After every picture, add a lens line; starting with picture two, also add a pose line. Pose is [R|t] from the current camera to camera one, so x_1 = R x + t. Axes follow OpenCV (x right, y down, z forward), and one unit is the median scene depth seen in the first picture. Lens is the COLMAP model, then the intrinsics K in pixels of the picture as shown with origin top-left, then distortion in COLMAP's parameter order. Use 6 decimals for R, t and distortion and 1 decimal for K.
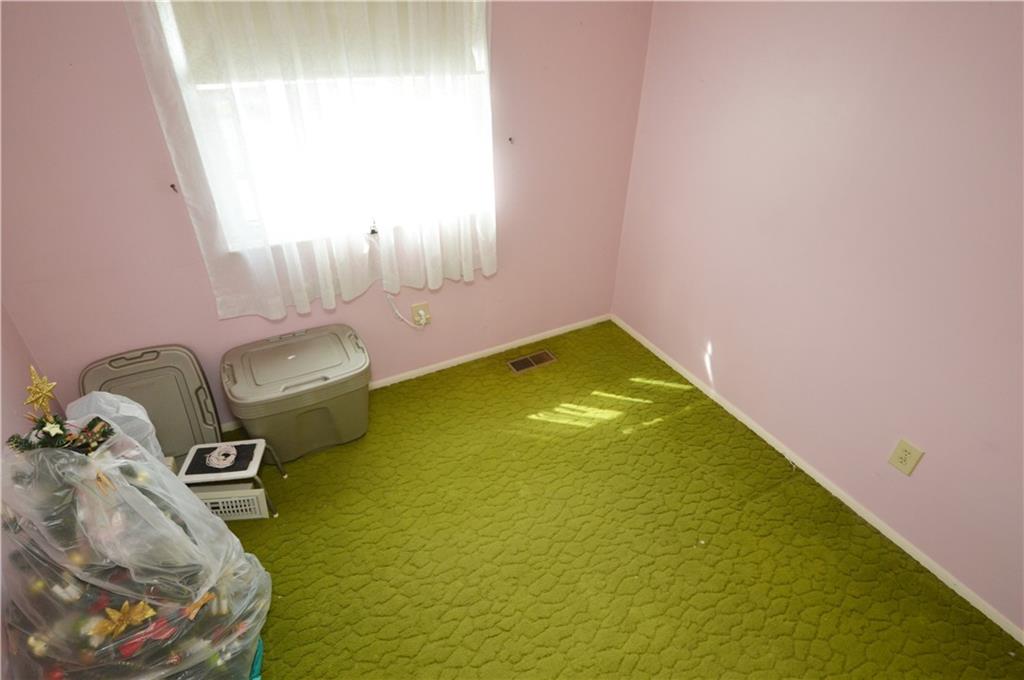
lens RADIAL K [[558.0, 0, 514.2], [0, 558.0, 333.0], [0, 0, 1]] dist [0.044081, -0.050400]
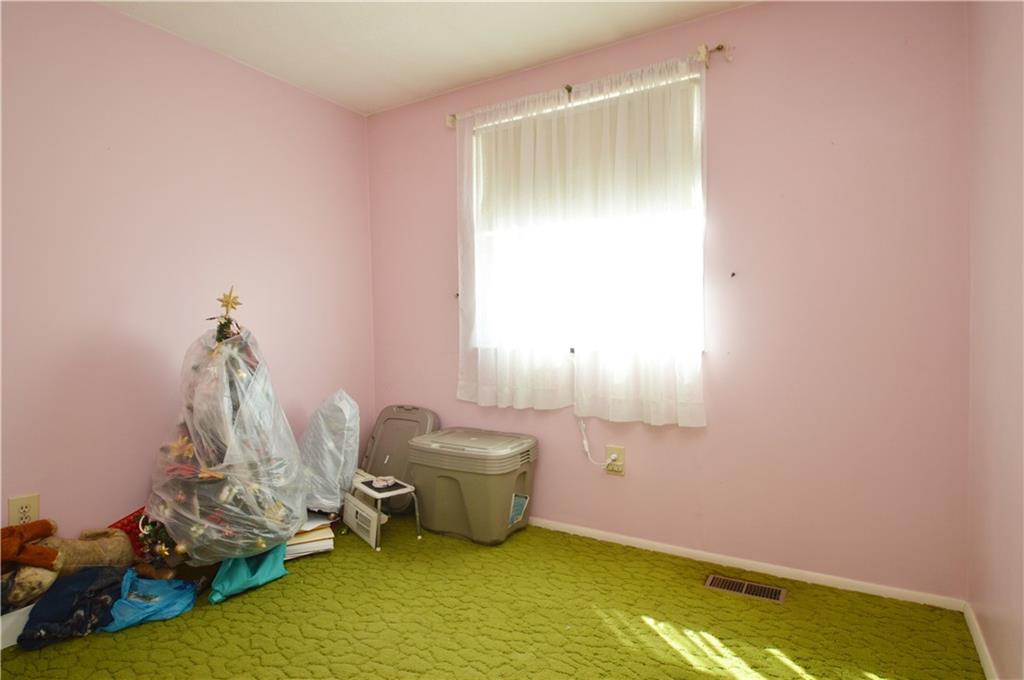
lens RADIAL K [[558.0, 0, 514.2], [0, 558.0, 333.0], [0, 0, 1]] dist [0.044081, -0.050400]
pose [[0.491506, -0.018929, -0.870668, 0.566476], [-0.457677, 0.844955, -0.276736, 0.123284], [0.740914, 0.534502, 0.406637, 0.433858]]
